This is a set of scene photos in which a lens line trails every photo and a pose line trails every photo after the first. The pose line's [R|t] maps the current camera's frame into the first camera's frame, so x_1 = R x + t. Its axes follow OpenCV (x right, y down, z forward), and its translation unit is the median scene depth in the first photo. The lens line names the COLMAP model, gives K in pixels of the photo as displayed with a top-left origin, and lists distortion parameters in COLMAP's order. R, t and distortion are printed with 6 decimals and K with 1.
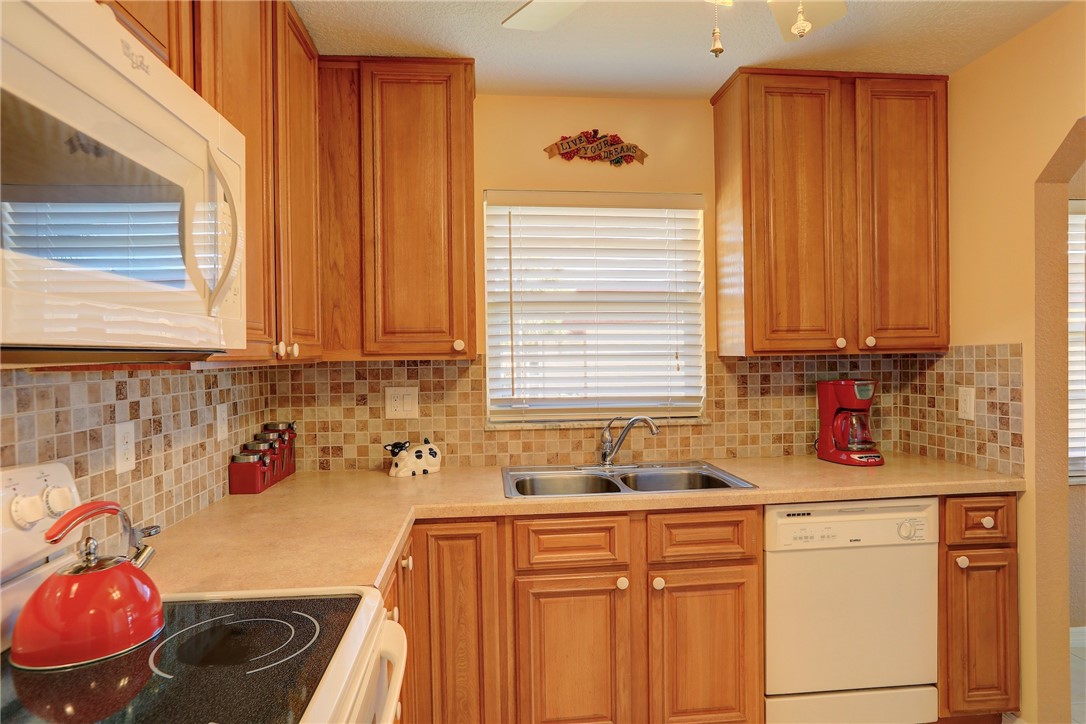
lens RADIAL K [[620.2, 0, 551.9], [0, 620.2, 359.5], [0, 0, 1]] dist [-0.019360, 0.004957]
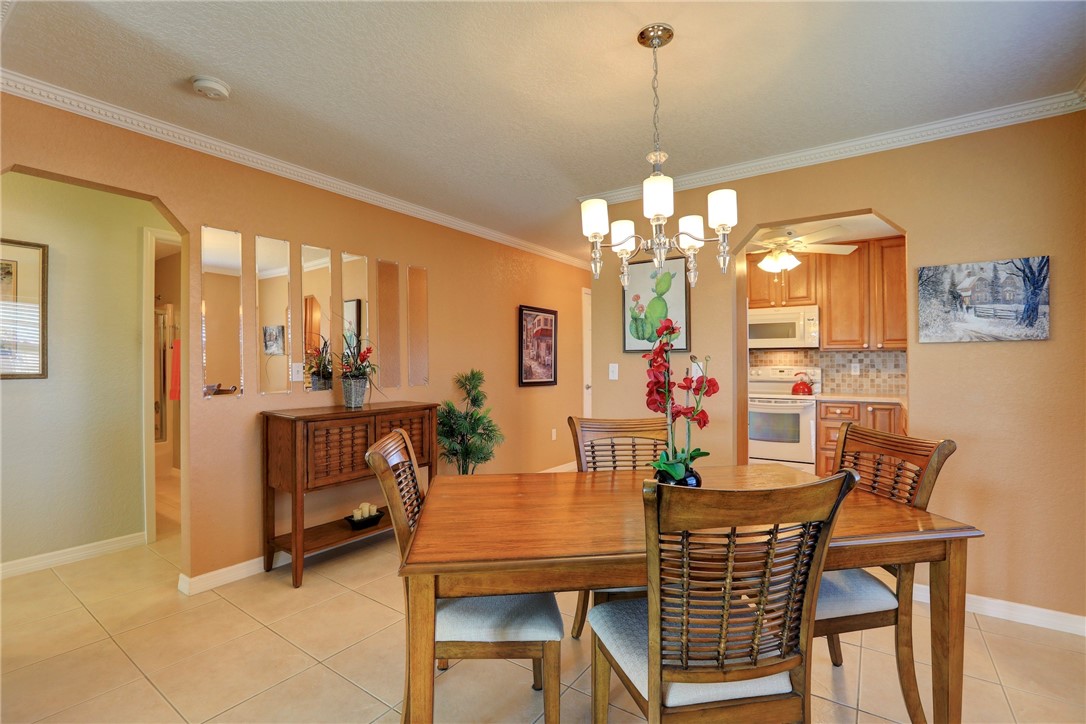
lens RADIAL K [[497.4, 0, 559.4], [0, 497.4, 362.2], [0, 0, 1]] dist [0.000249, 0.005815]
pose [[-0.616190, 0.013966, -0.787474, 2.036953], [0.003124, 0.999878, 0.015289, 0.020859], [0.787591, 0.006961, -0.616158, 0.929172]]
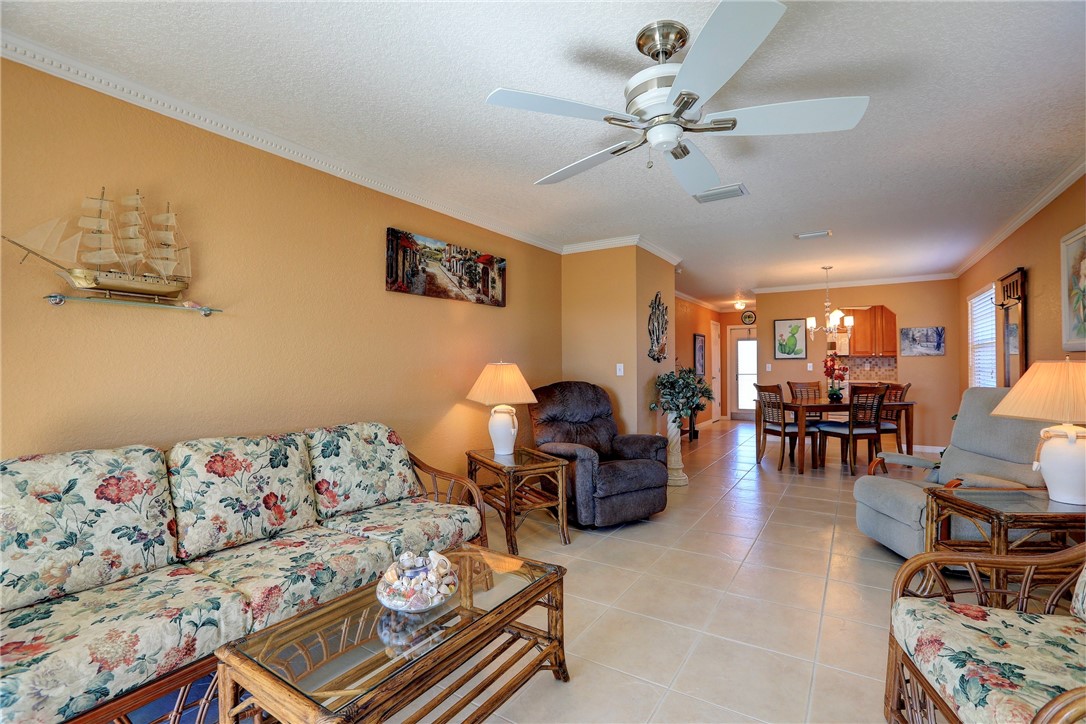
lens RADIAL K [[497.4, 0, 563.5], [0, 497.4, 362.9], [0, 0, 1]] dist [0.000249, 0.005815]
pose [[-0.589231, 0.013959, -0.807844, 4.249587], [0.005954, 0.999899, 0.012935, -0.010094], [0.807942, 0.002812, -0.589255, 0.998437]]
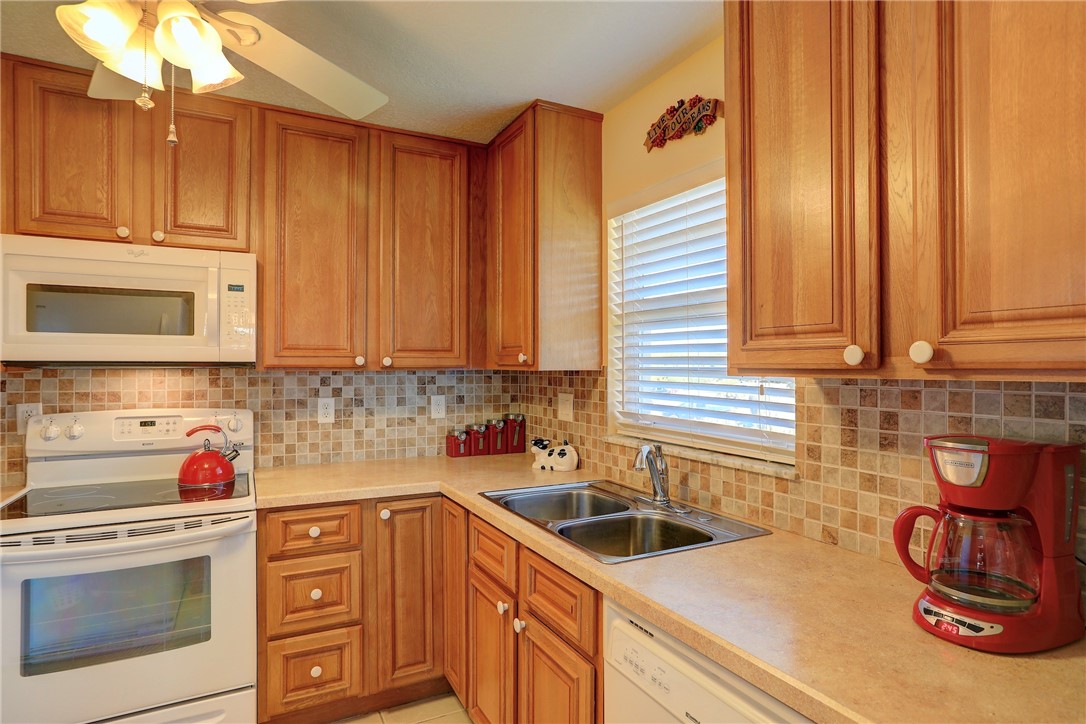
lens RADIAL K [[587.1, 0, 546.6], [0, 587.1, 363.5], [0, 0, 1]] dist [-0.008763, 0.005968]
pose [[0.375831, 0.011496, -0.926617, 0.793271], [-0.017732, 0.999829, 0.005212, -0.017660], [0.926518, 0.014473, 0.375971, 0.580845]]
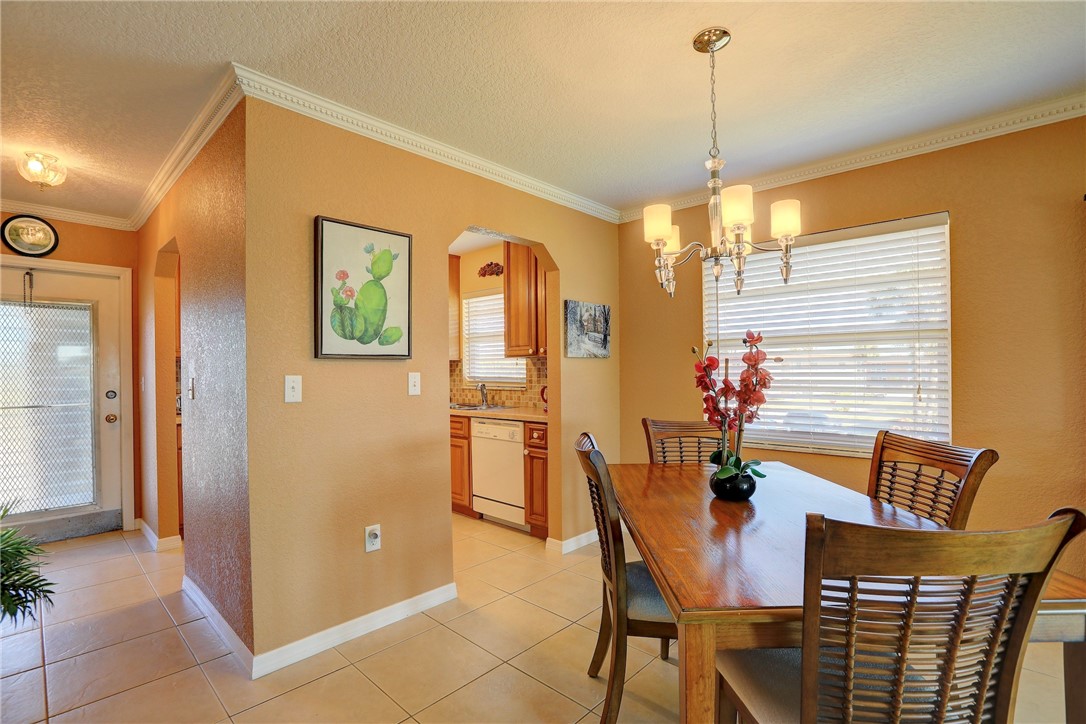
lens RADIAL K [[497.4, 0, 532.1], [0, 497.4, 371.6], [0, 0, 1]] dist [0.000249, 0.005815]
pose [[0.638722, 0.011092, -0.769358, 1.740418], [-0.010424, 0.999929, 0.005762, 0.031984], [0.769367, 0.004340, 0.638792, -0.084086]]
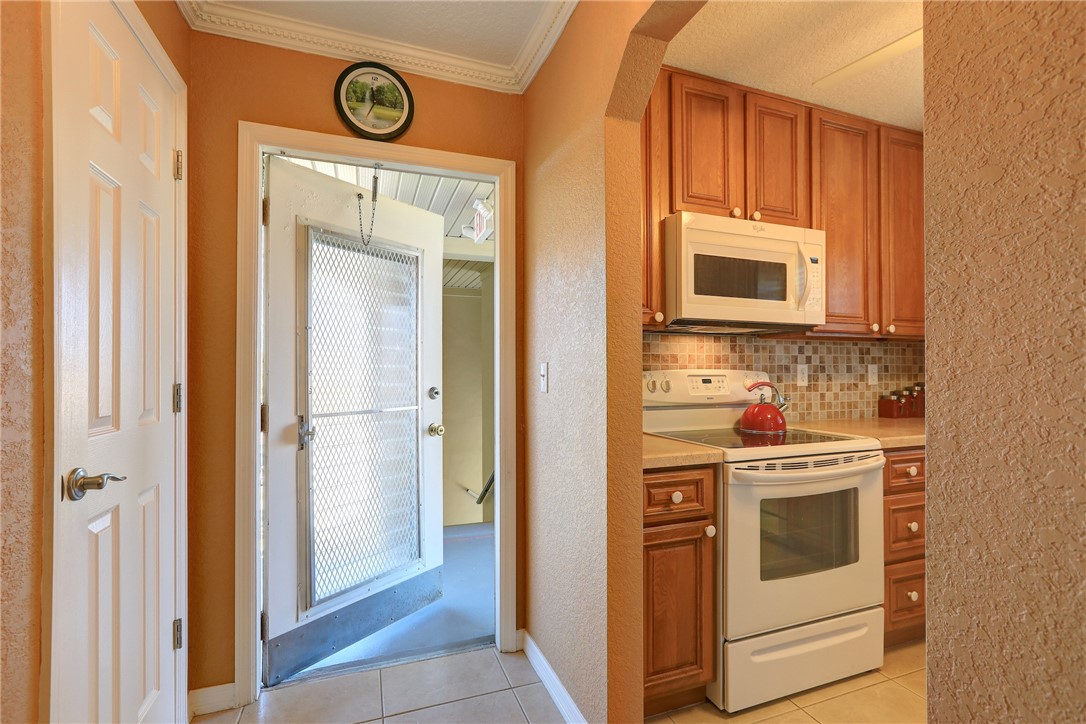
lens RADIAL K [[497.4, 0, 568.5], [0, 497.4, 368.9], [0, 0, 1]] dist [0.000249, 0.005815]
pose [[0.281492, 0.007812, -0.959532, 0.497784], [-0.013485, 0.999900, 0.004185, 0.075670], [0.959469, 0.011762, 0.281570, -0.204621]]
